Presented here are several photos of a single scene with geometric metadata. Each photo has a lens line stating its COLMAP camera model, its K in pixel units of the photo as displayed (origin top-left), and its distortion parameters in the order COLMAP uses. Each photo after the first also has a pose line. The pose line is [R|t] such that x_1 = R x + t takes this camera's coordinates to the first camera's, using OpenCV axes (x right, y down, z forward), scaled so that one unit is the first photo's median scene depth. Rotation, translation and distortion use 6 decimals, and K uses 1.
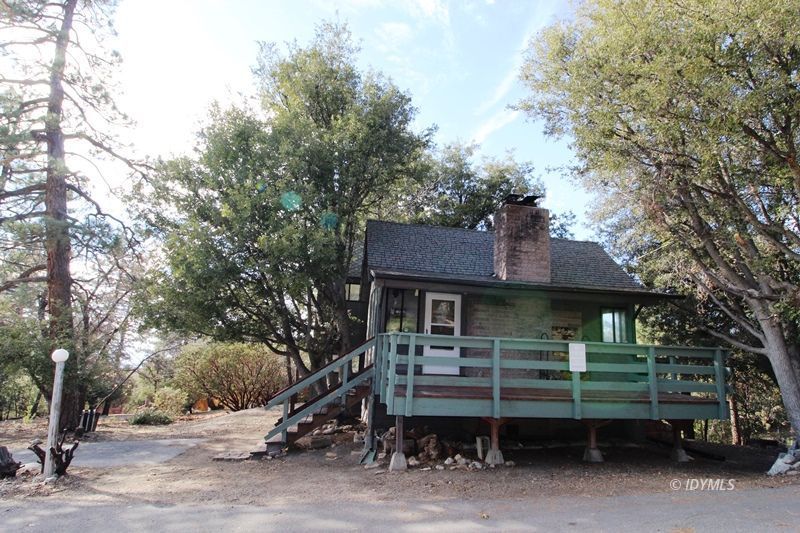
lens RADIAL K [[375.3, 0, 402.5], [0, 375.3, 261.4], [0, 0, 1]] dist [-0.017198, -0.000899]
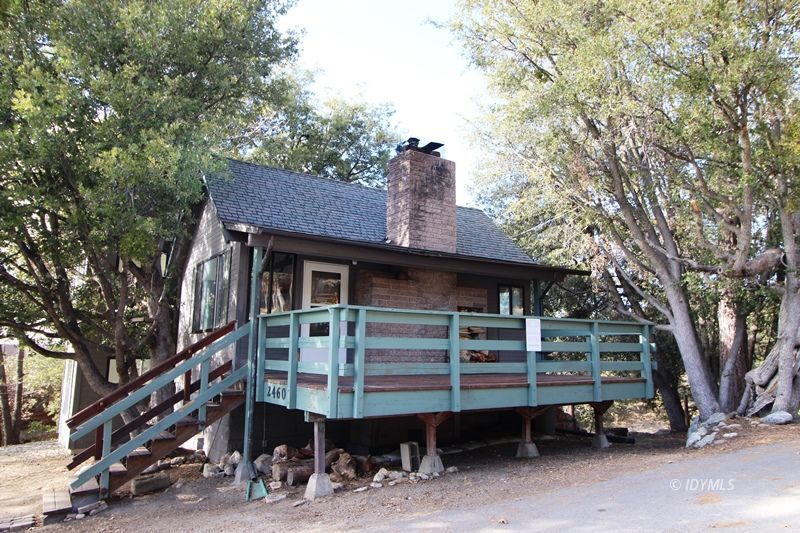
lens RADIAL K [[515.4, 0, 372.0], [0, 515.4, 251.9], [0, 0, 1]] dist [-0.015171, -0.002426]
pose [[0.924626, 0.033402, 0.379410, -0.242306], [-0.047363, 0.998499, 0.027519, 0.040747], [-0.377921, -0.043415, 0.924819, 0.050522]]
